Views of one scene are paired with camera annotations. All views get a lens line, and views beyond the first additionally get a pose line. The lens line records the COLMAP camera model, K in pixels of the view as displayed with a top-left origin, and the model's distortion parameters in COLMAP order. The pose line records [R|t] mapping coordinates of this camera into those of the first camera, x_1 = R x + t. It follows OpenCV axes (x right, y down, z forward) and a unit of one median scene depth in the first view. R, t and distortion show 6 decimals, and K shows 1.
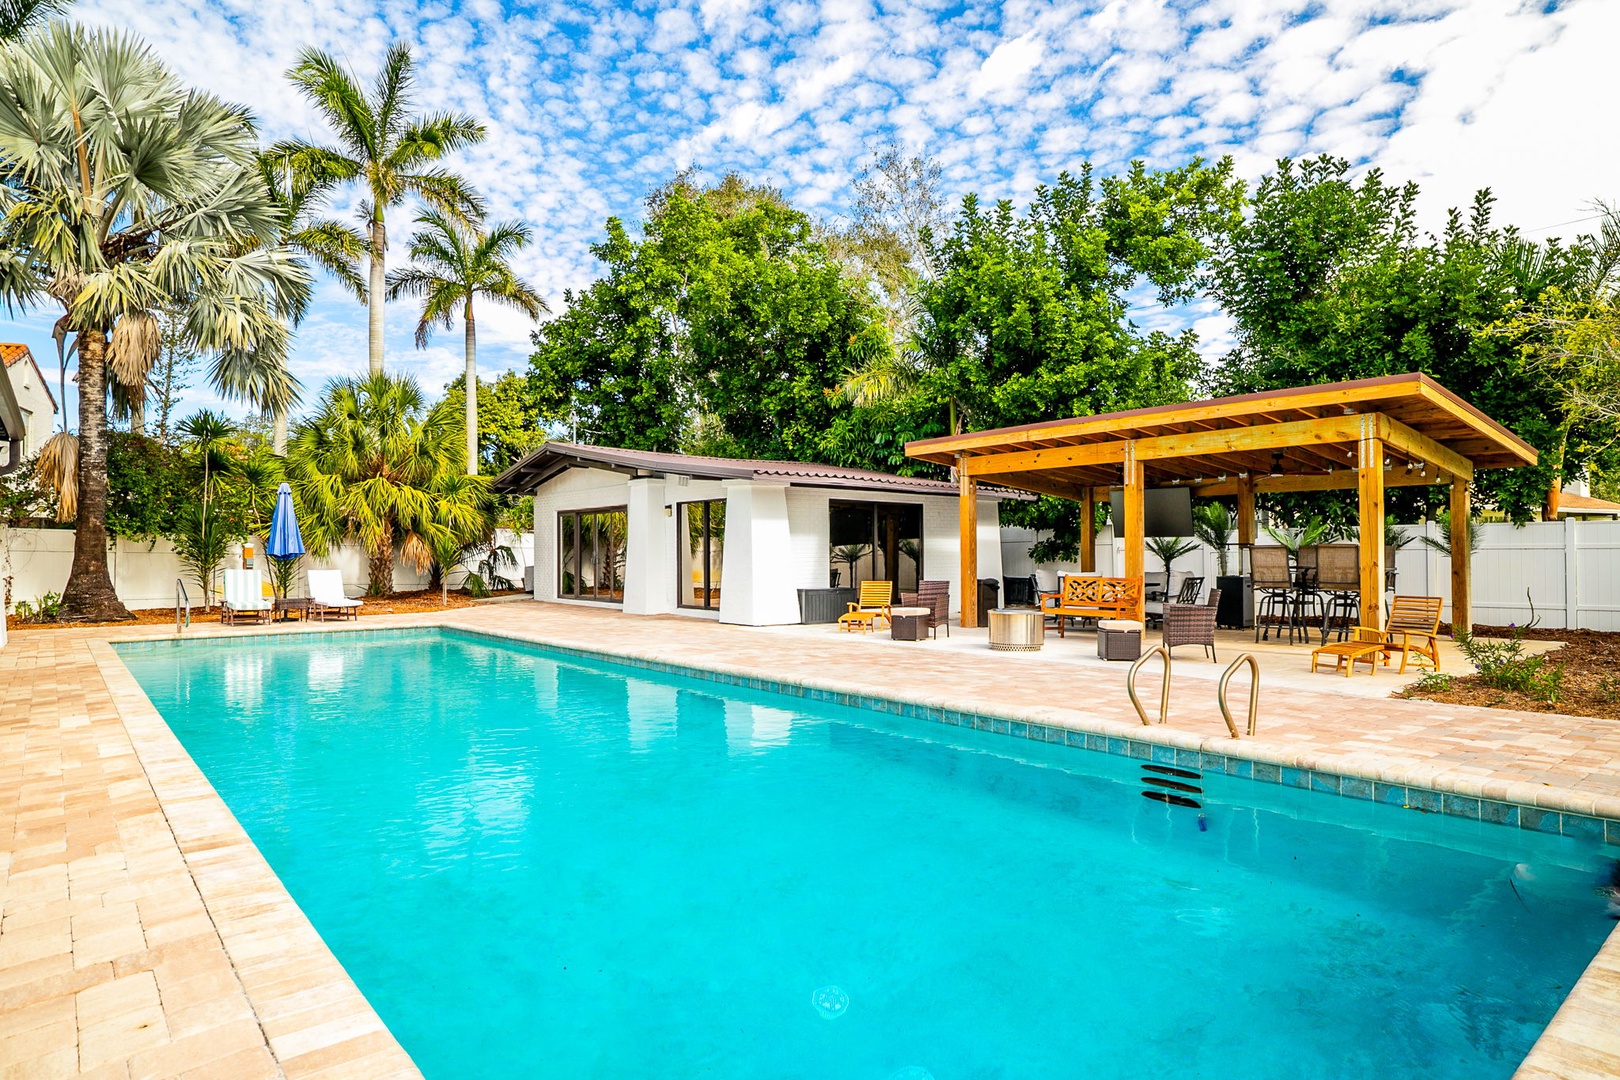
lens RADIAL K [[916.7, 0, 809.9], [0, 916.7, 552.6], [0, 0, 1]] dist [-0.004255, -0.000666]
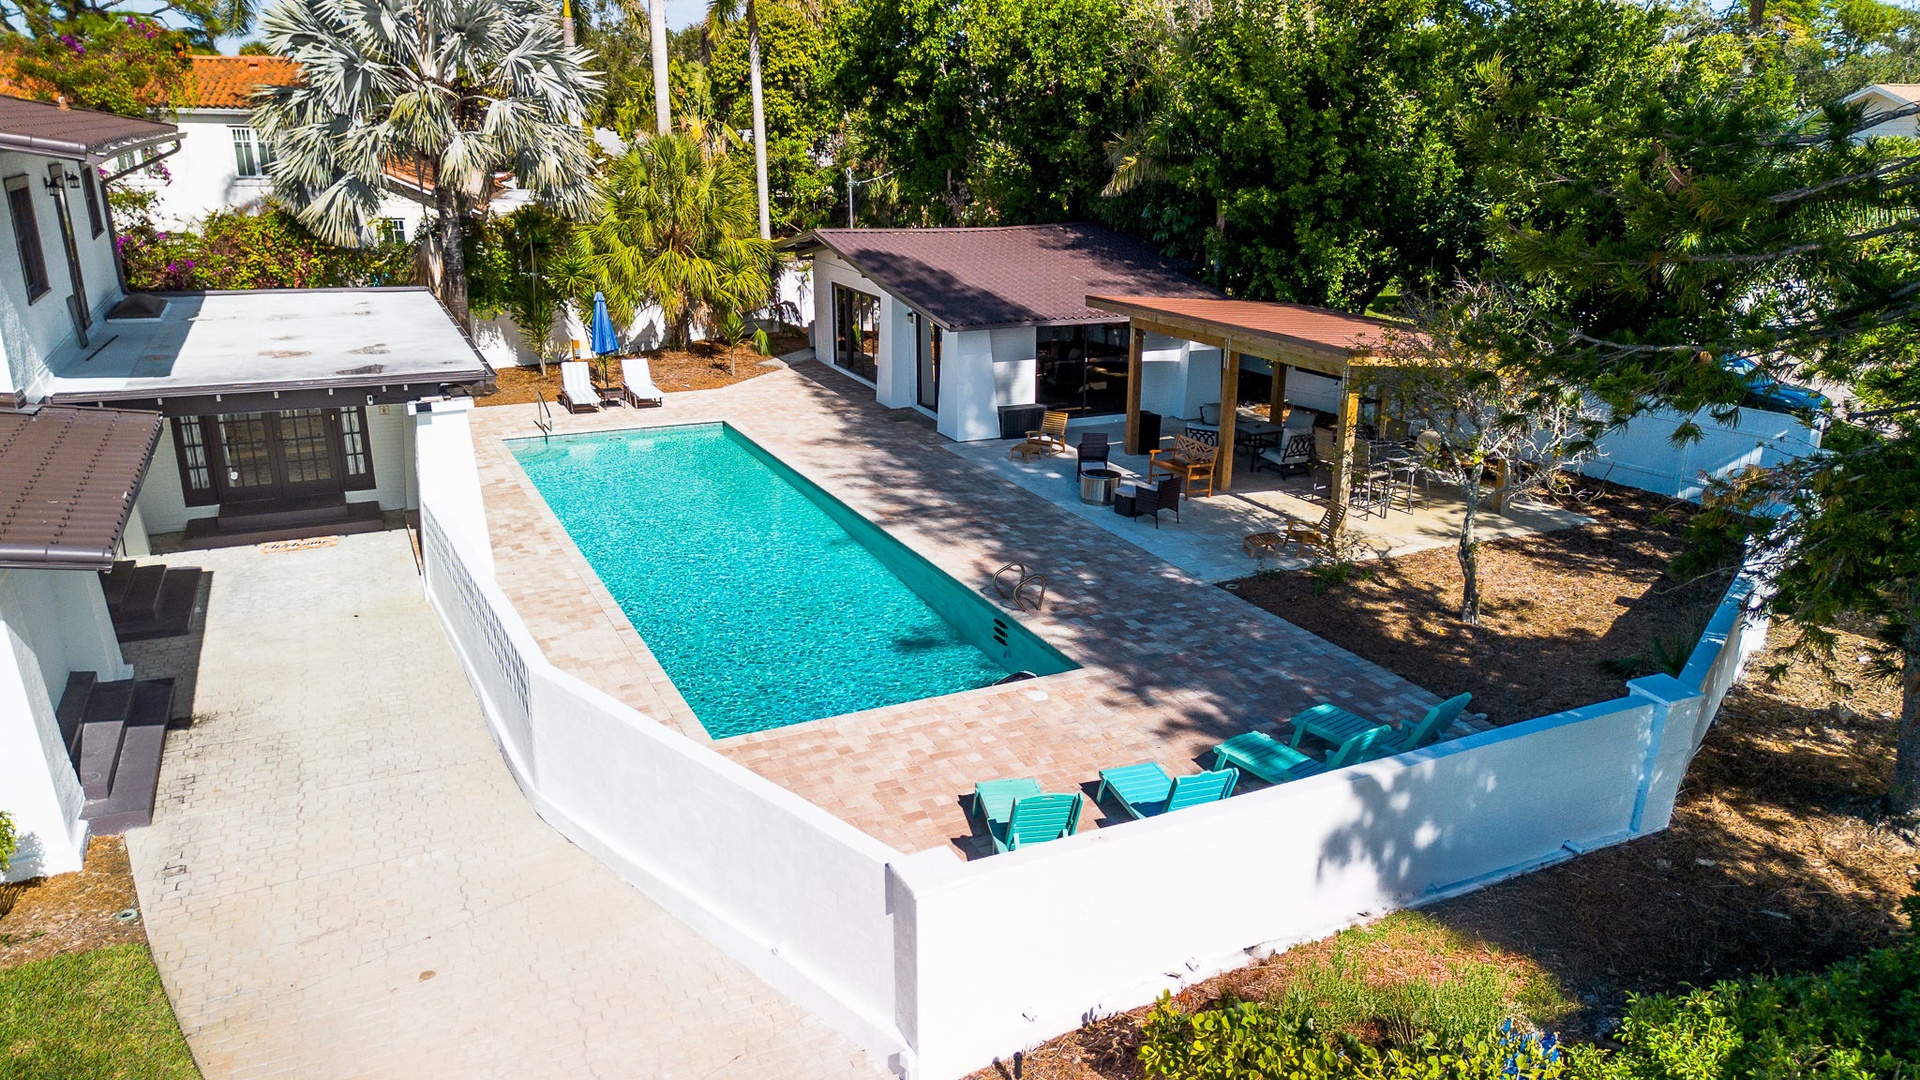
lens RADIAL K [[1351.1, 0, 965.8], [0, 1351.1, 545.1], [0, 0, 1]] dist [0.057186, -0.006814]
pose [[0.970792, 0.079785, -0.226269, 0.238321], [-0.008380, 0.953789, 0.300361, -0.213346], [0.239777, -0.289692, 0.926599, -0.467111]]
